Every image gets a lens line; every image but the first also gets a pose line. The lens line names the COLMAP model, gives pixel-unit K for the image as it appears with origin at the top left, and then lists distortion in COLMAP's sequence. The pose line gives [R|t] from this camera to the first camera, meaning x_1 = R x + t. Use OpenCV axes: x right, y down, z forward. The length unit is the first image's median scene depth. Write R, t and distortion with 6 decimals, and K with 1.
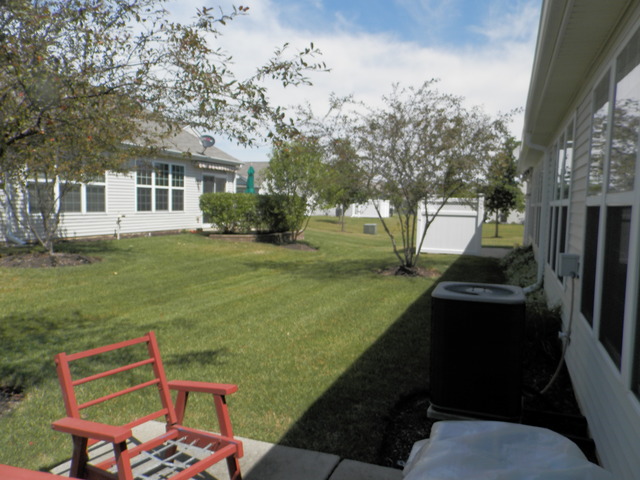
lens RADIAL K [[476.6, 0, 320.0], [0, 476.6, 240.0], [0, 0, 1]] dist [0.004509, -0.000088]
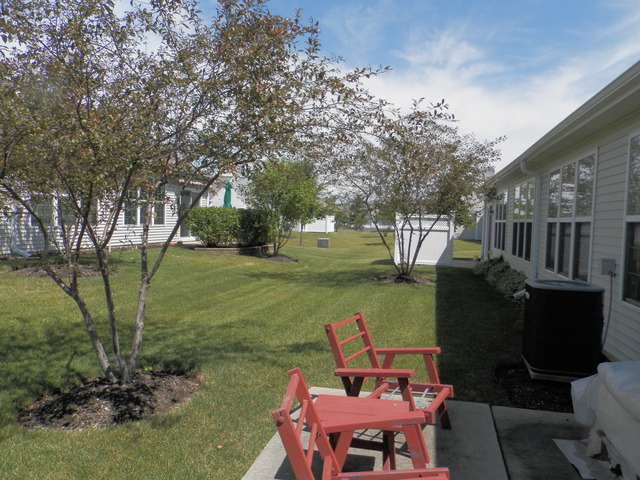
lens RADIAL K [[475.0, 0, 318.3], [0, 475.0, 261.5], [0, 0, 1]] dist [-0.061214, -0.000404]
pose [[0.989758, -0.002024, 0.142744, -0.146360], [0.000030, 0.999902, 0.013975, 0.006021], [-0.142759, -0.013827, 0.989661, -0.068784]]
